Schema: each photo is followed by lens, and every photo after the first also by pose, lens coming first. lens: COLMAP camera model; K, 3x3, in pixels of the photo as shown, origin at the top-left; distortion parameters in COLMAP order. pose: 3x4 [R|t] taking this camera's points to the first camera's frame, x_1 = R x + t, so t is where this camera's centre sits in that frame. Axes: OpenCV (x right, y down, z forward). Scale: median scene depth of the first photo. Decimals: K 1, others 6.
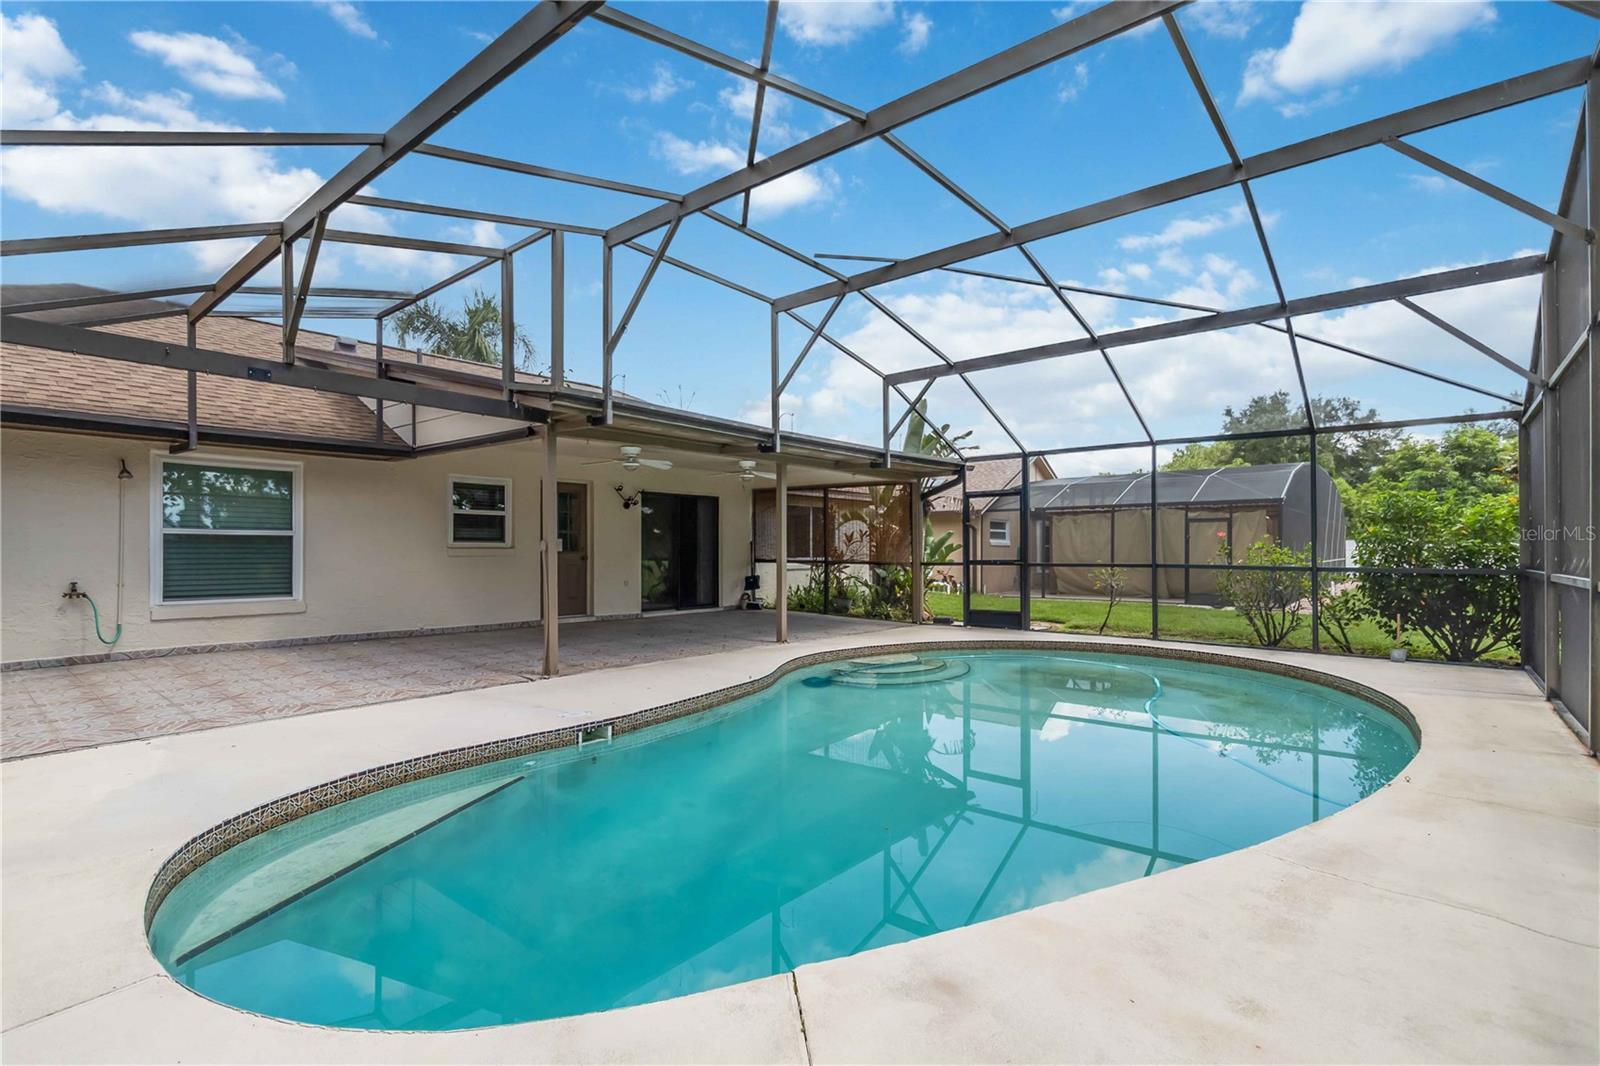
lens RADIAL K [[739.2, 0, 800.0], [0, 739.2, 533.0], [0, 0, 1]] dist [0.001476, 0.000250]
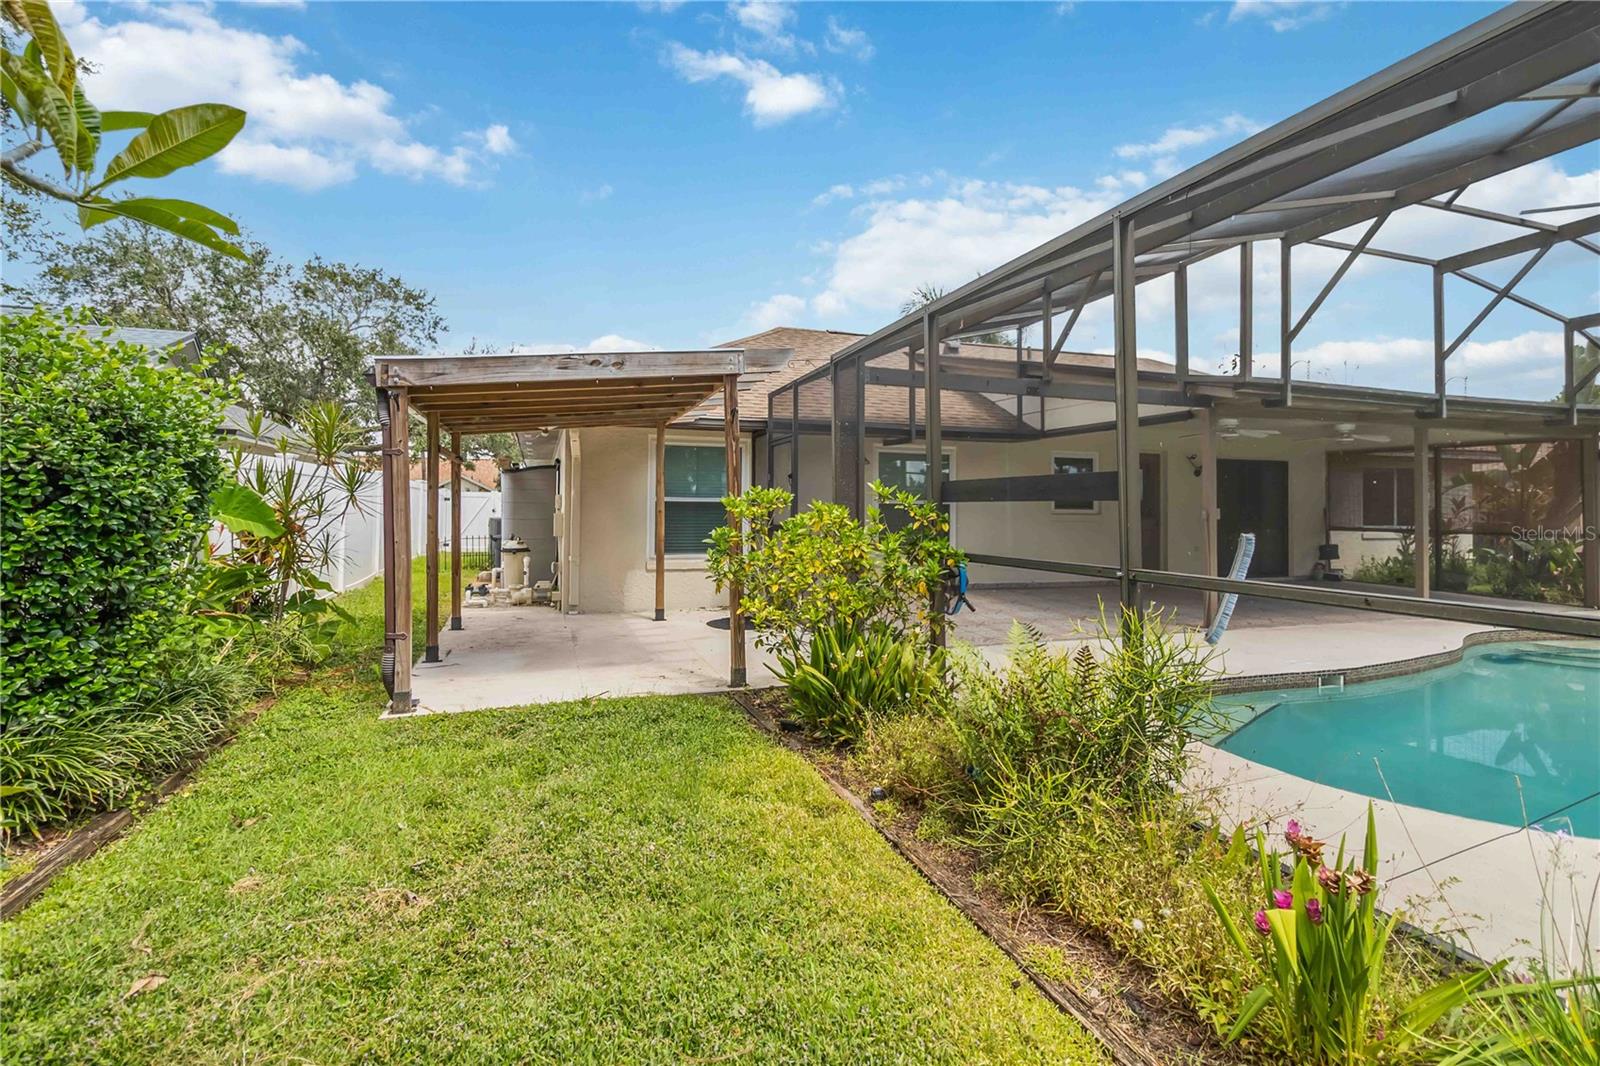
lens RADIAL K [[747.4, 0, 798.1], [0, 747.4, 489.8], [0, 0, 1]] dist [0.000642, 0.000148]
pose [[0.852097, -0.009154, -0.523304, -0.335950], [0.005697, 0.999950, -0.008216, -0.017964], [0.523353, 0.004020, 0.852107, -0.384263]]
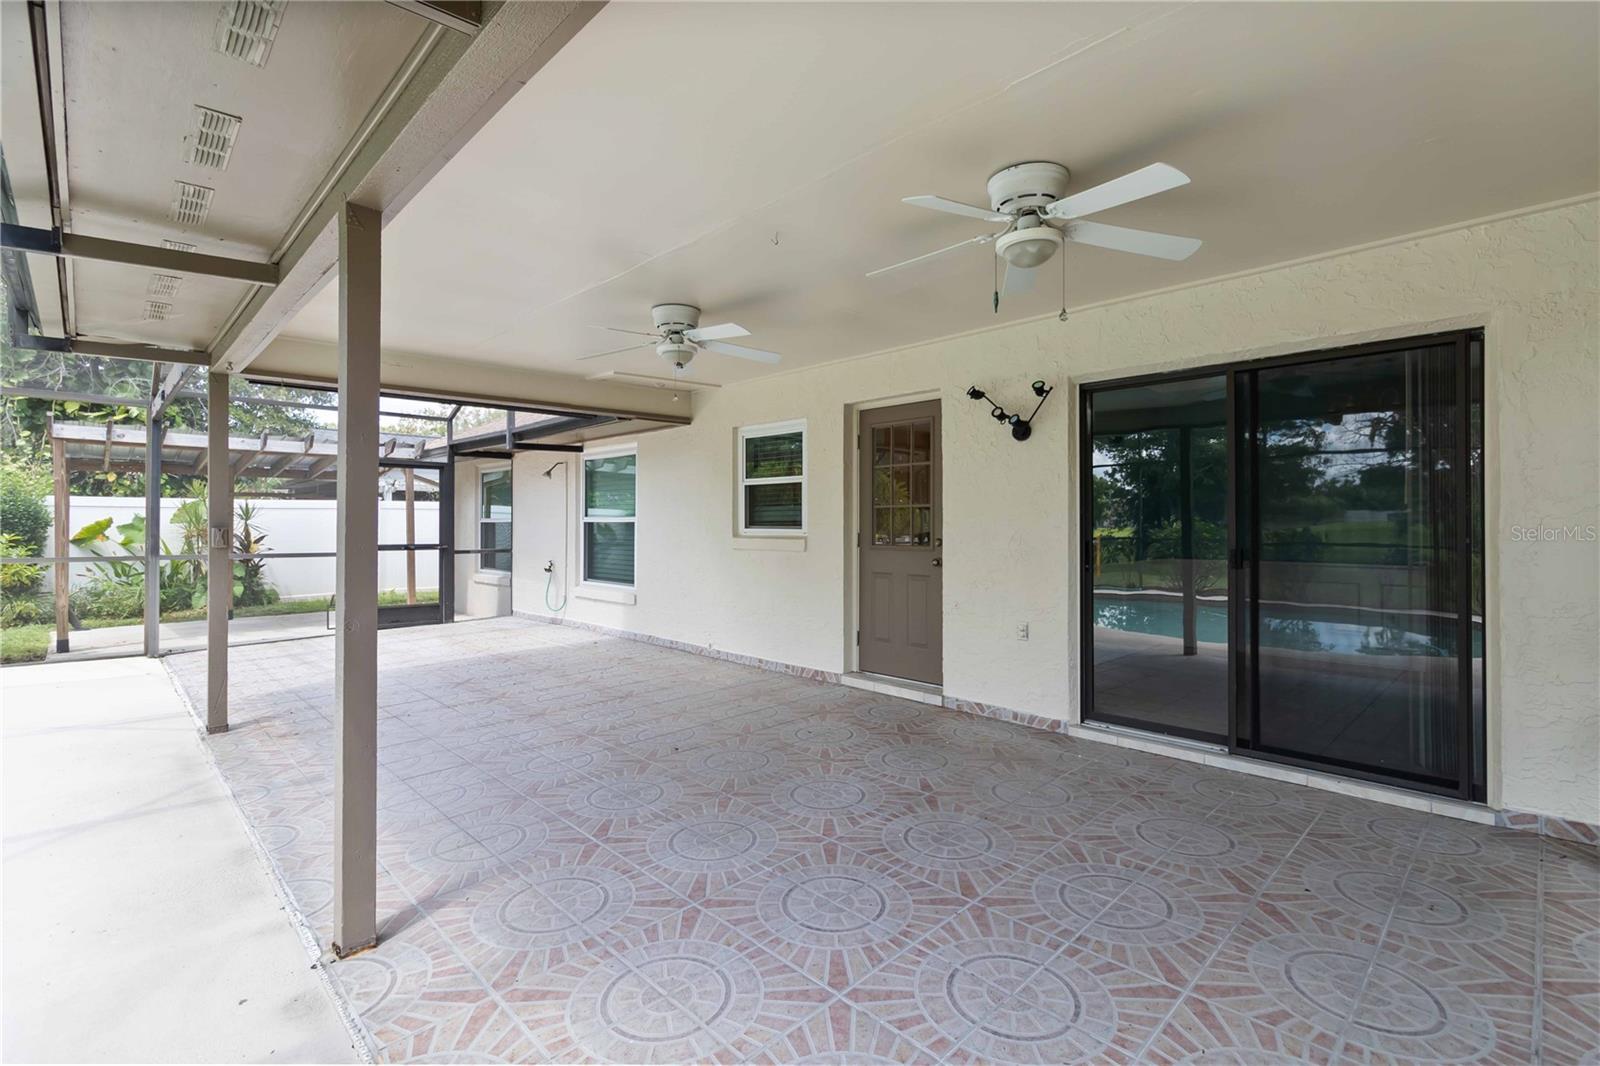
lens RADIAL K [[739.2, 0, 800.0], [0, 739.2, 533.0], [0, 0, 1]] dist [0.001476, 0.000250]
pose [[-0.103952, 0.009858, -0.994534, 0.334858], [0.024182, 0.999680, 0.007381, 0.022153], [0.994288, -0.023282, -0.104157, 1.930167]]
